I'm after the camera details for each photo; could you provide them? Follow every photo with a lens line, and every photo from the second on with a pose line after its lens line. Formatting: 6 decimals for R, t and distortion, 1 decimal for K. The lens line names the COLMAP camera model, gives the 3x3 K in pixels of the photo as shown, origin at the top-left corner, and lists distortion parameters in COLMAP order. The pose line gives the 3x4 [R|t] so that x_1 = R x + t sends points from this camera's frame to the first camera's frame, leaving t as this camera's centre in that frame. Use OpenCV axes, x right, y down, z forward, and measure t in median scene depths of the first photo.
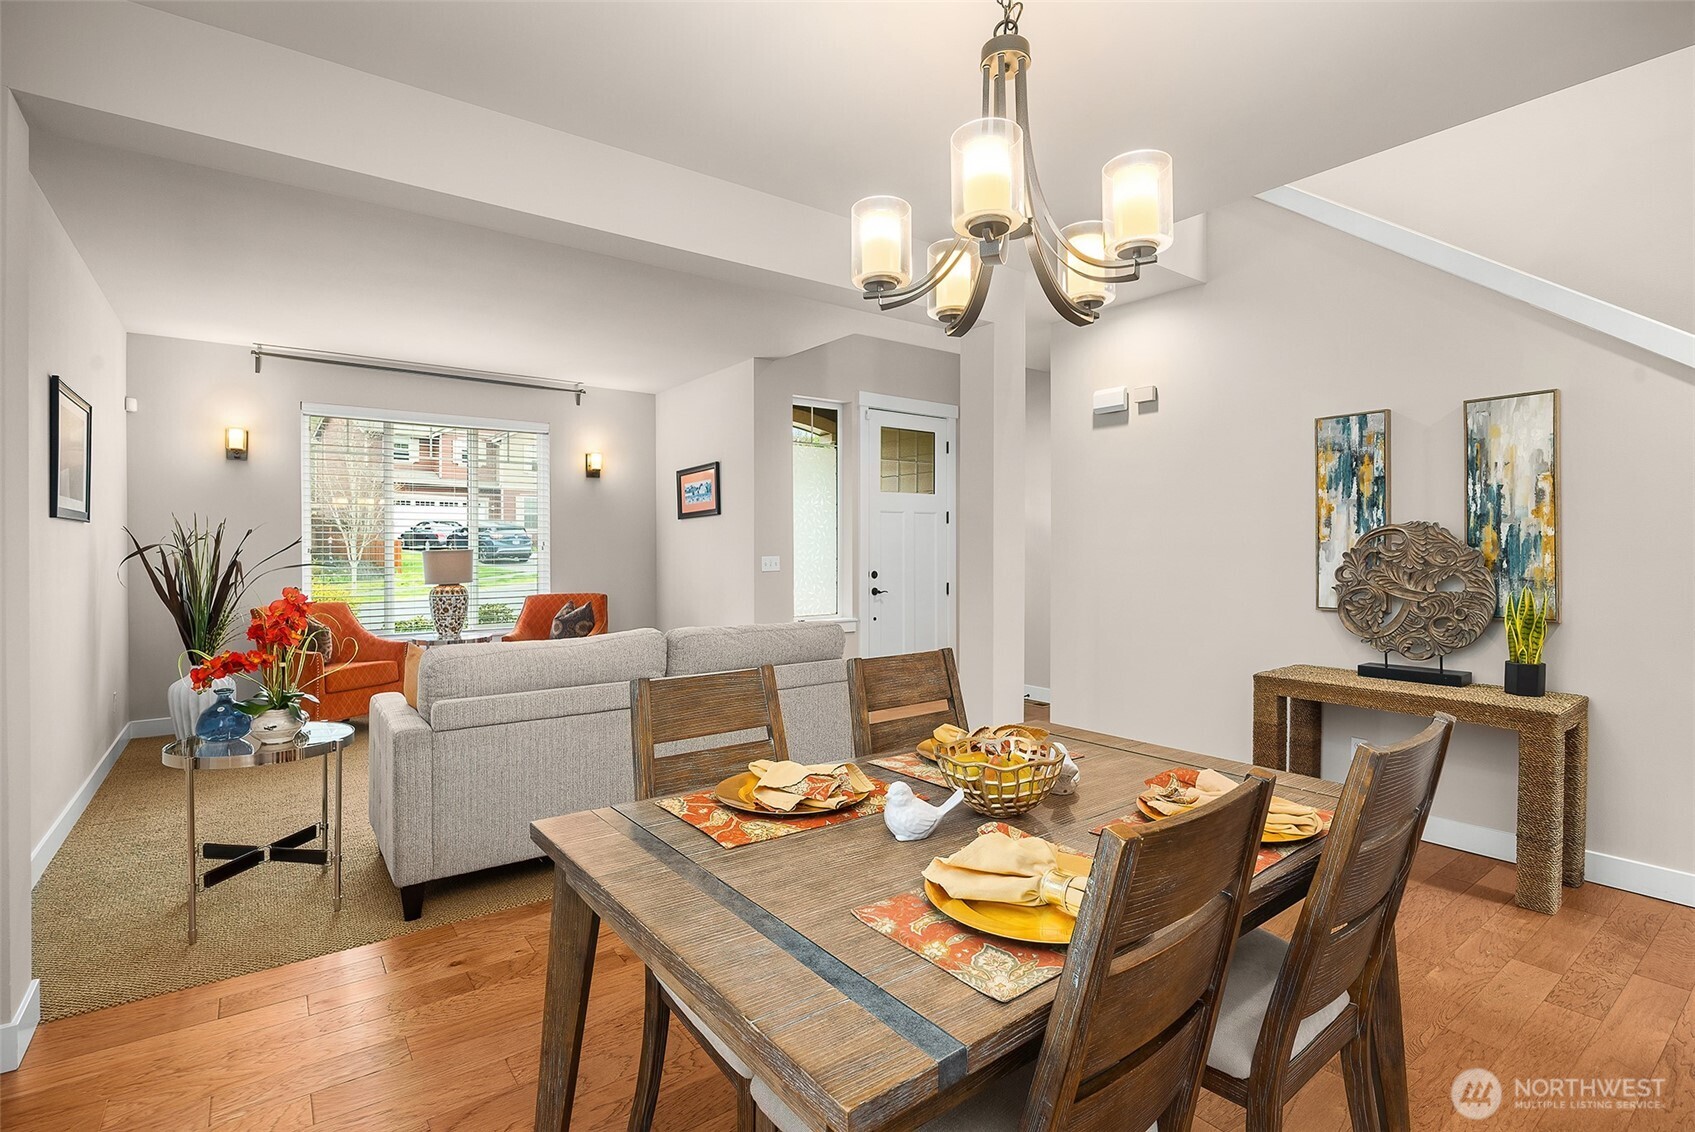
lens RADIAL K [[765.0, 0, 853.4], [0, 765.0, 548.9], [0, 0, 1]] dist [-0.024471, -0.000517]
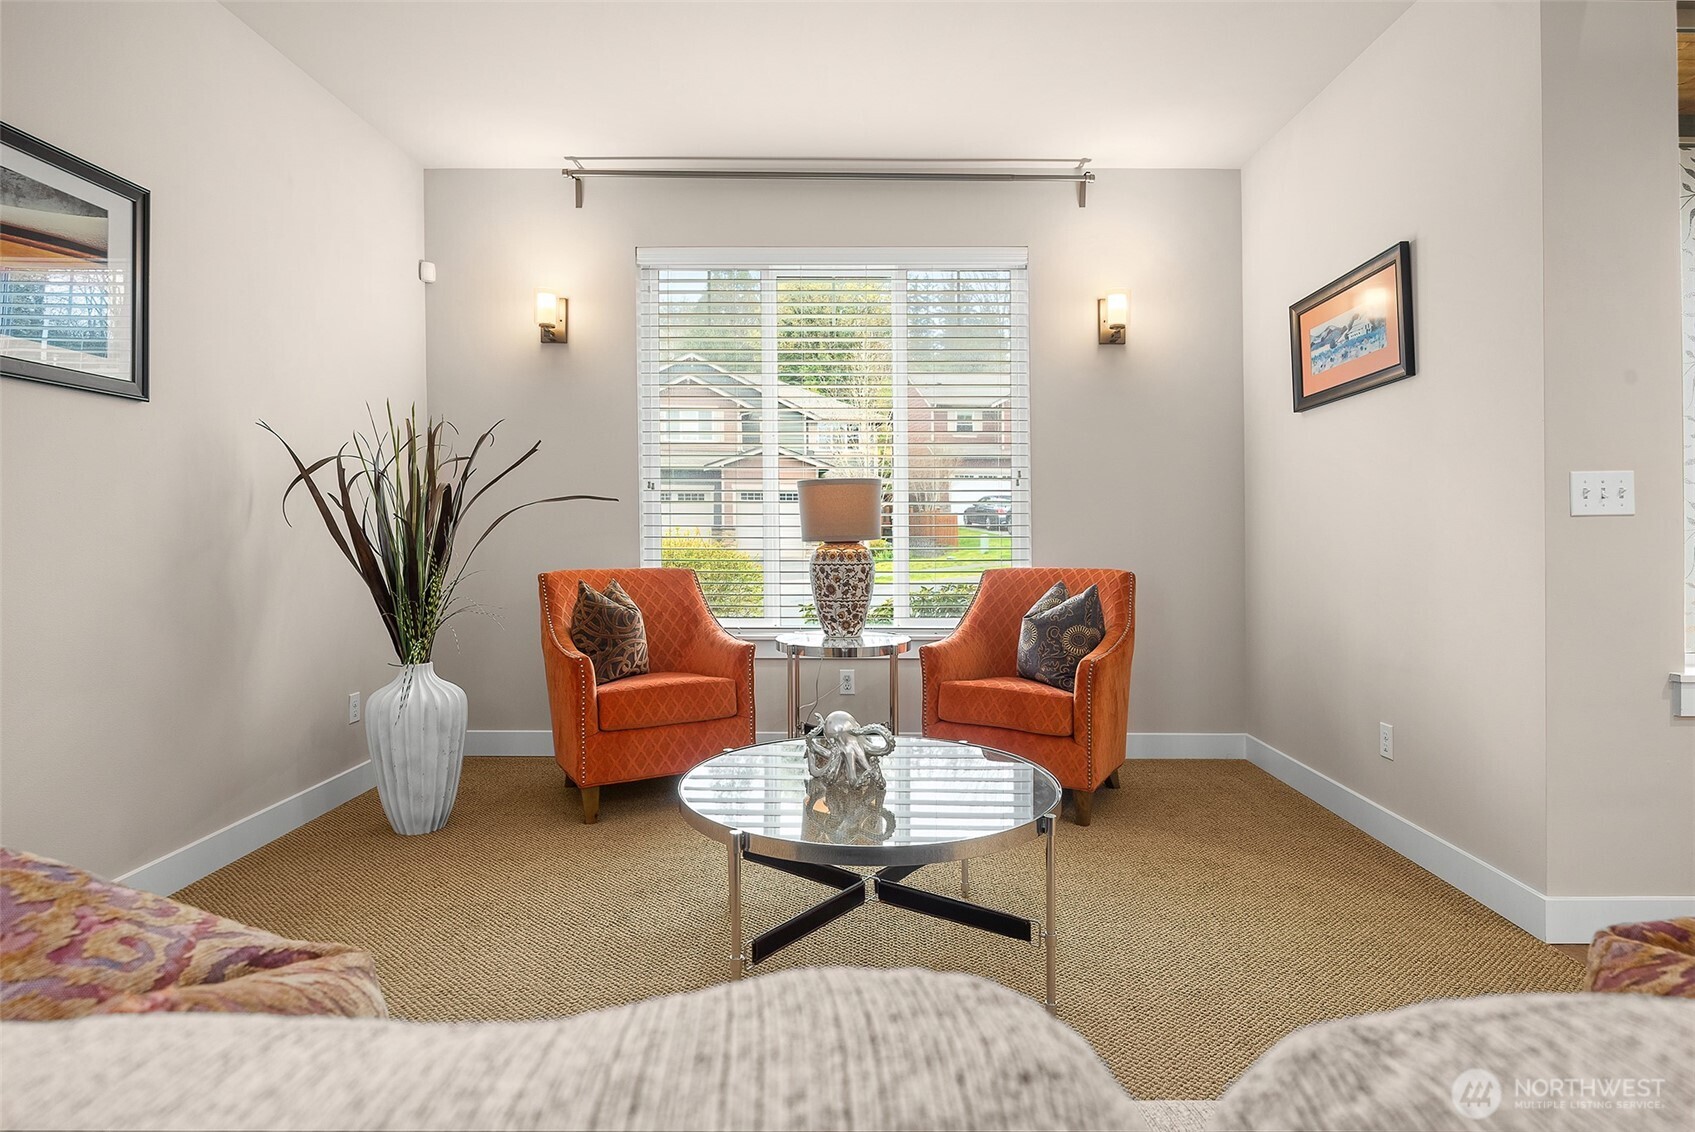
lens RADIAL K [[917.8, 0, 851.5], [0, 917.8, 535.0], [0, 0, 1]] dist [0.004281, 0.000576]
pose [[0.789342, 0.007140, -0.613912, -0.112512], [-0.001676, 0.999954, 0.009474, 0.032373], [0.613952, -0.006449, 0.789317, 0.454831]]
